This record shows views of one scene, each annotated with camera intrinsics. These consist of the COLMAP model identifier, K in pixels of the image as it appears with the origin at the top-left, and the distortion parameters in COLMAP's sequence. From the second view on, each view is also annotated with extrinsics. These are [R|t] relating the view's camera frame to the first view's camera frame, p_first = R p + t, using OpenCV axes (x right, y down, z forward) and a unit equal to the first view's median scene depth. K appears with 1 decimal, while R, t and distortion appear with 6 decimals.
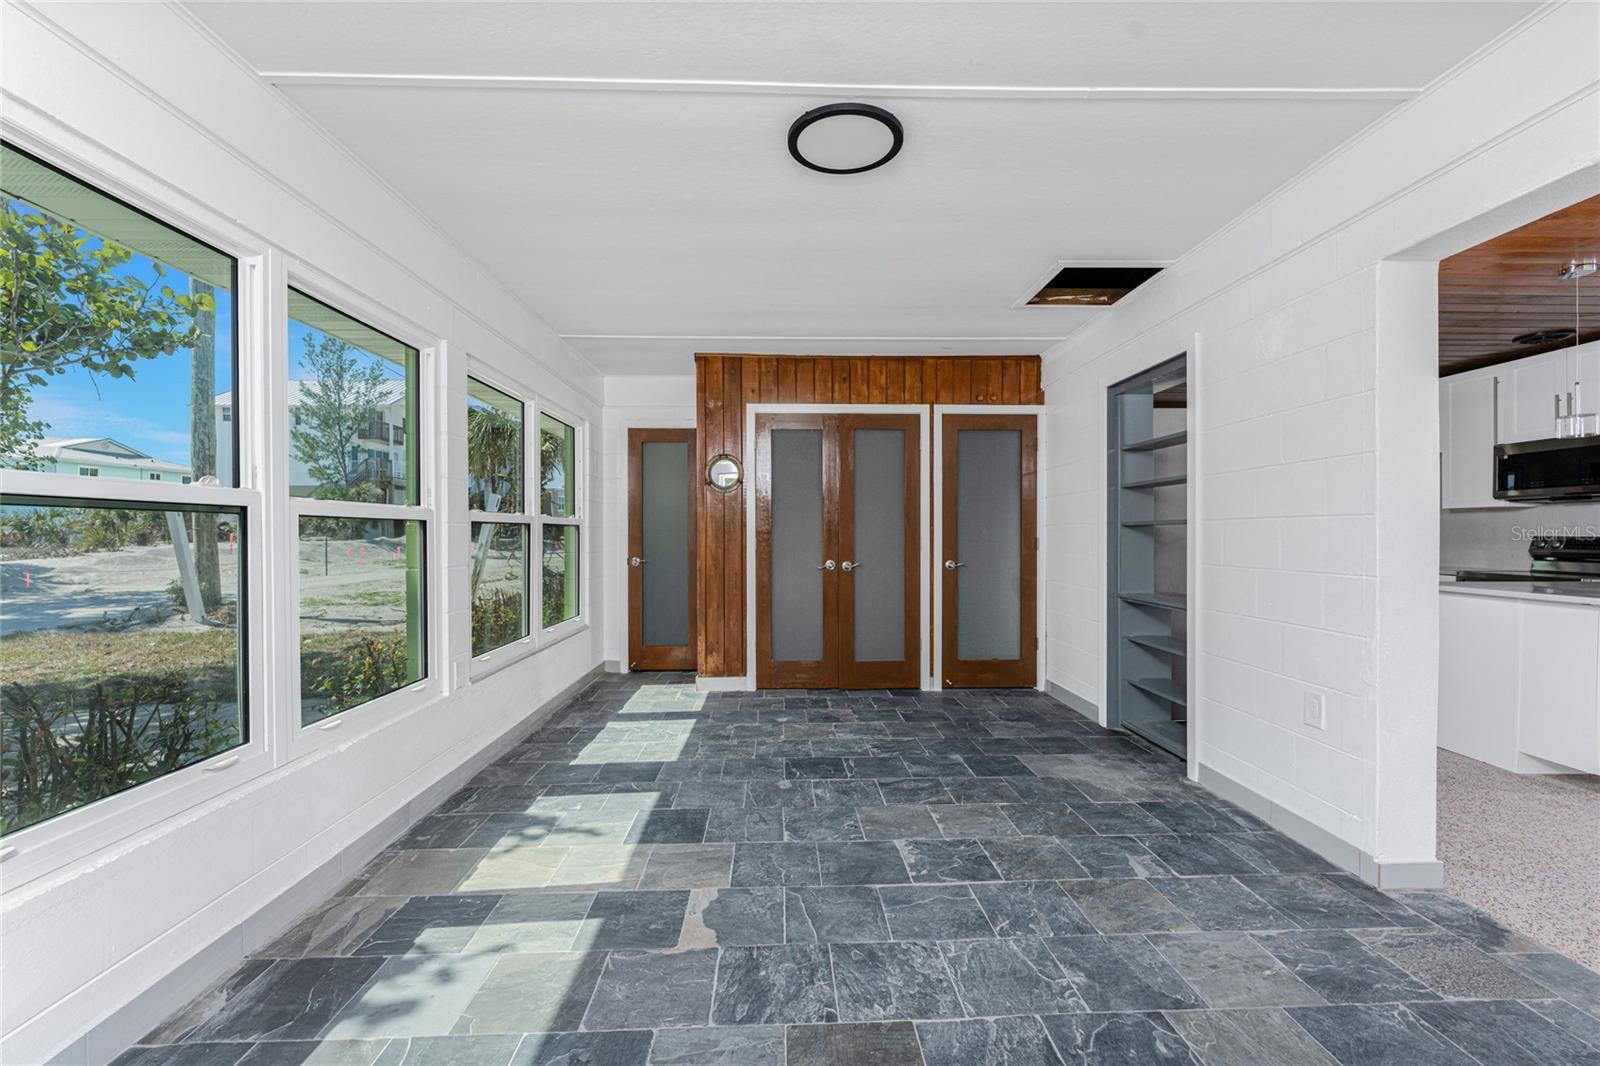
lens RADIAL K [[655.5, 0, 800.0], [0, 655.5, 533.0], [0, 0, 1]] dist [-0.001979, -0.000358]
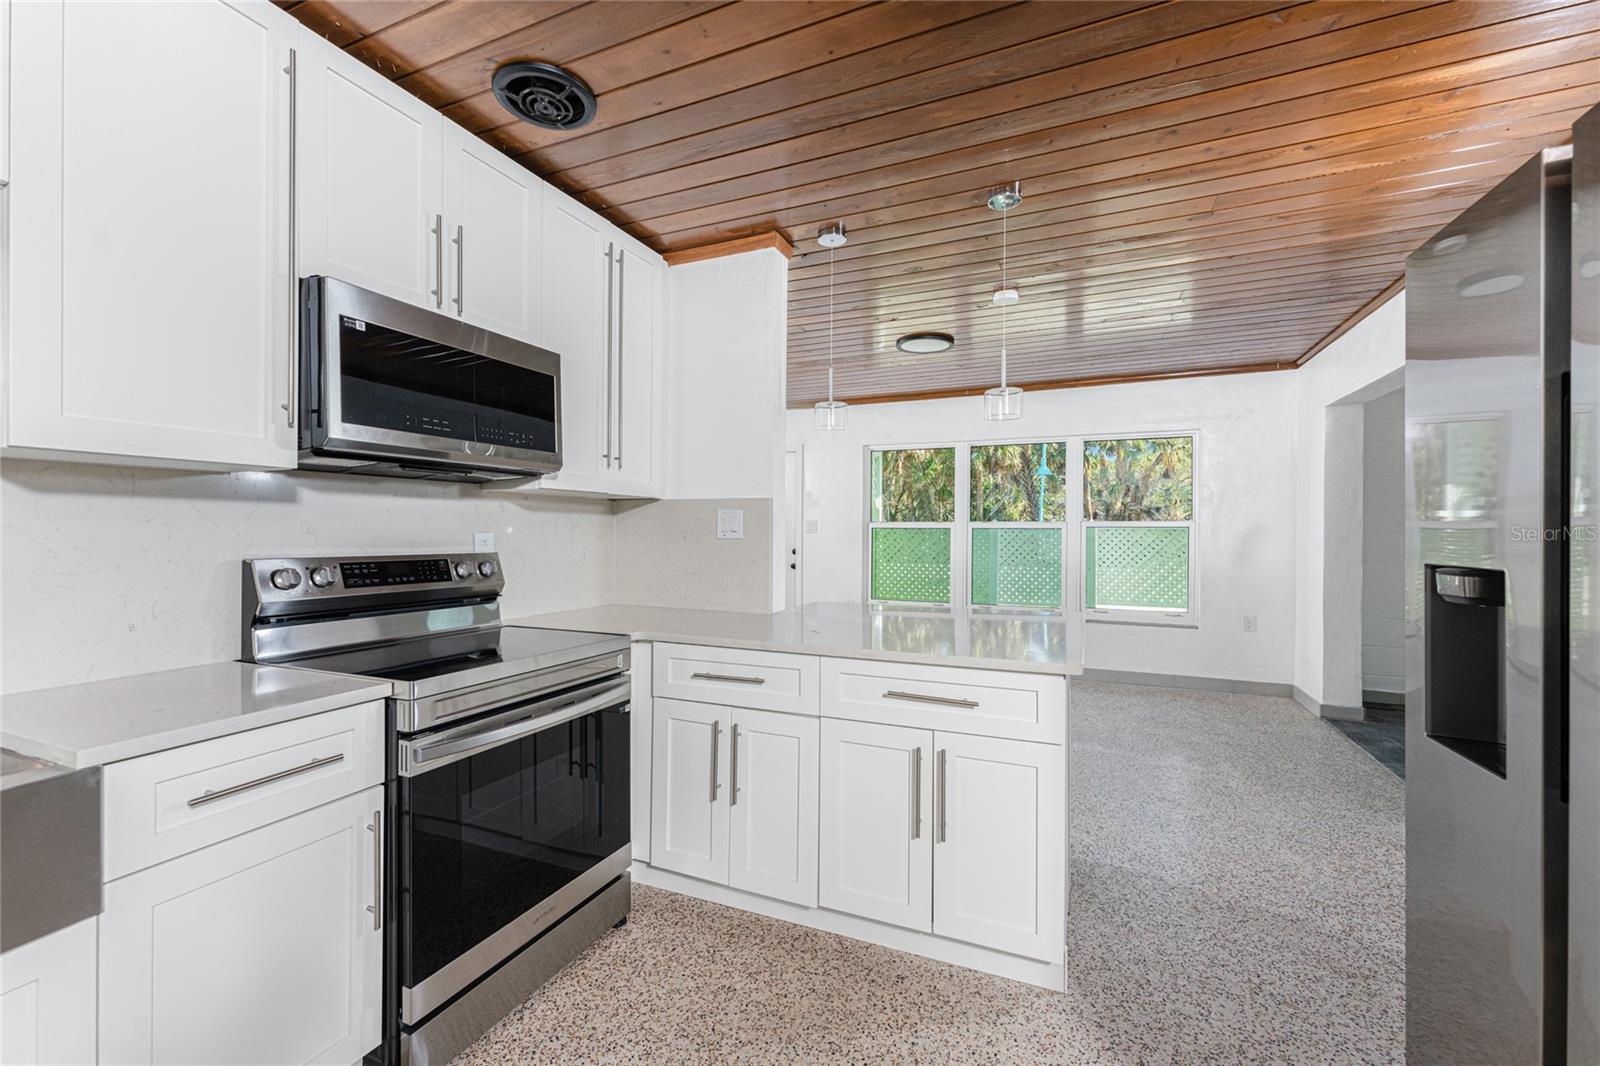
lens RADIAL K [[651.4, 0, 799.9], [0, 651.4, 536.2], [0, 0, 1]] dist [0.000550, 0.000021]
pose [[-0.902475, -0.001571, 0.430740, 0.735453], [-0.000060, 0.999994, 0.003522, -0.007564], [-0.430743, 0.003153, -0.902469, 1.220571]]
